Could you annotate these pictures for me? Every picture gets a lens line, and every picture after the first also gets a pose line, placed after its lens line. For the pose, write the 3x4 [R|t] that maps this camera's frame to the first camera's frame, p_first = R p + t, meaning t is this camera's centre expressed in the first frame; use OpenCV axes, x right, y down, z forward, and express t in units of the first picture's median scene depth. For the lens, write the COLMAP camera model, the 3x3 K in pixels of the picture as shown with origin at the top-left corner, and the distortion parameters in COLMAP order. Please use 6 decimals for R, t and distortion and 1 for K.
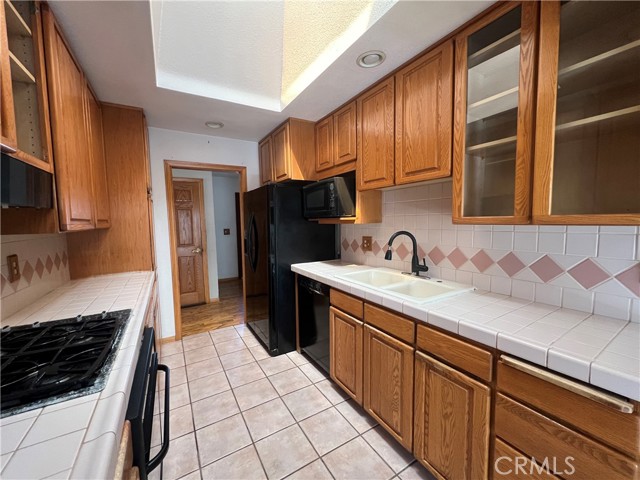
lens RADIAL K [[256.5, 0, 319.6], [0, 256.5, 239.1], [0, 0, 1]] dist [0.000104, -0.000533]
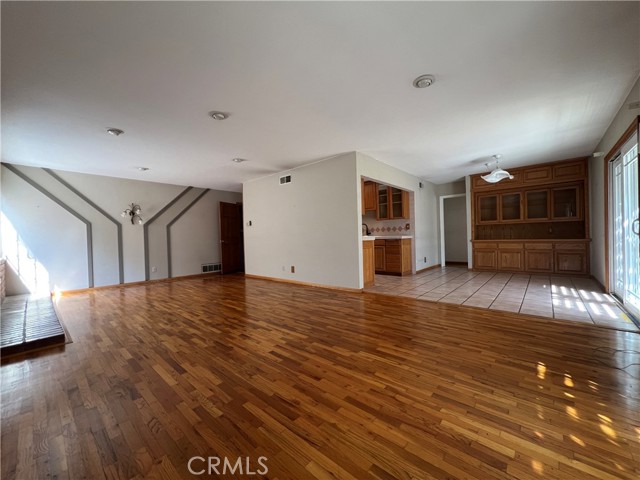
lens RADIAL K [[255.4, 0, 320.4], [0, 255.4, 238.9], [0, 0, 1]] dist [-0.000609, 0.000142]
pose [[0.952663, -0.011610, 0.303807, -1.264473], [0.033654, 0.997157, -0.067425, 0.376099], [-0.302161, 0.074457, 0.950345, -2.072978]]
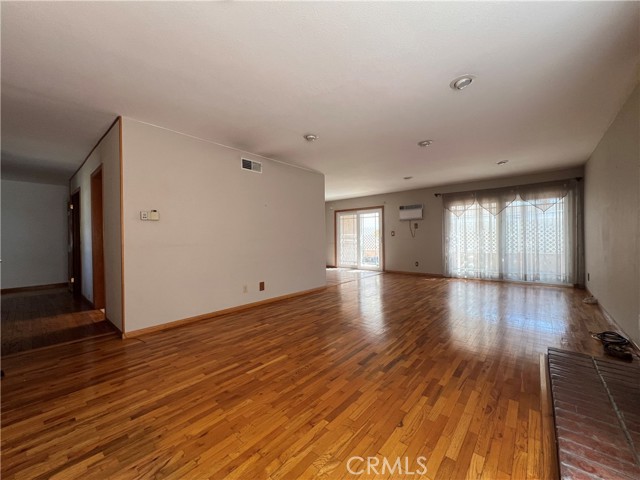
lens RADIAL K [[255.4, 0, 319.8], [0, 255.4, 239.1], [0, 0, 1]] dist [-0.000609, 0.000142]
pose [[-0.315316, 0.016680, 0.948840, -2.779180], [0.087501, 0.996097, 0.011567, 0.151541], [-0.944944, 0.086672, -0.315545, 0.666585]]
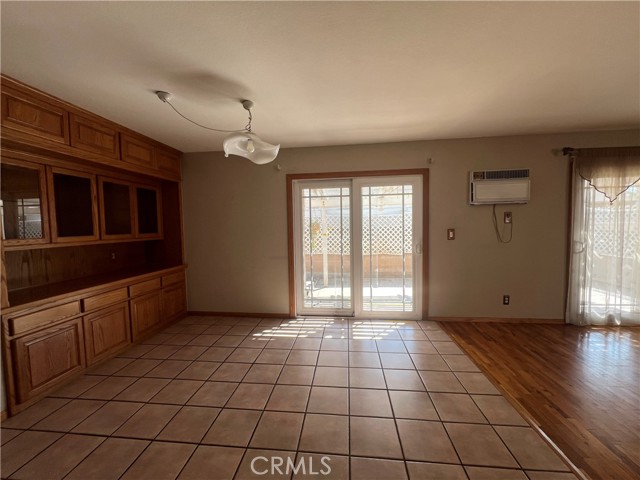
lens RADIAL K [[256.5, 0, 319.6], [0, 256.5, 241.4], [0, 0, 1]] dist [0.000104, -0.000533]
pose [[-0.798840, -0.009769, 0.601464, 0.059409], [0.075221, 0.990398, 0.115992, 0.001559], [-0.596821, 0.137901, -0.790435, 0.296615]]
